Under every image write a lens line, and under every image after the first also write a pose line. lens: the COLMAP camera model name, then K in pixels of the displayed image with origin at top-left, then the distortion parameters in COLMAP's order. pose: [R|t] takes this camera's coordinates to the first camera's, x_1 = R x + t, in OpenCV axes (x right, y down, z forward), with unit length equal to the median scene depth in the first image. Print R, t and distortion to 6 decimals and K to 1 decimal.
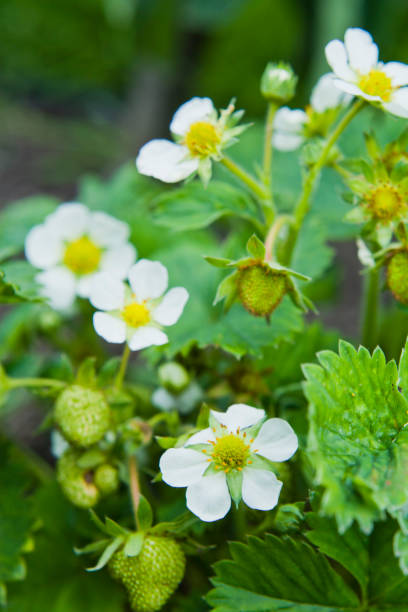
lens RADIAL K [[1178.0, 0, 199.2], [0, 1178.0, 308.2], [0, 0, 1]] dist [-0.213591, 0.000000]
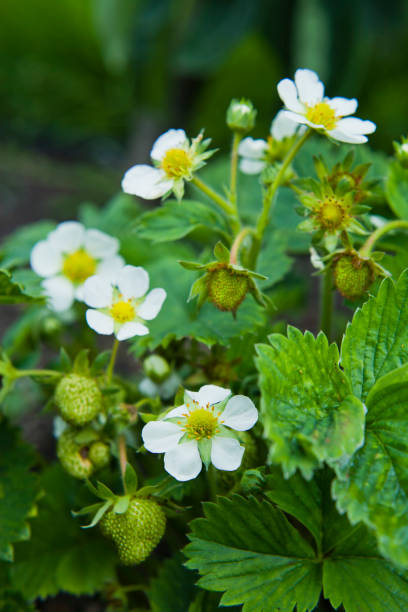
lens RADIAL K [[1178.0, 0, 208.5], [0, 1178.0, 303.6], [0, 0, 1]] dist [-0.213591, 0.000000]
pose [[0.999929, -0.011166, -0.004100, 0.038475], [0.010975, 0.998969, -0.044049, 0.051167], [0.004588, 0.044001, 0.999021, -0.186663]]
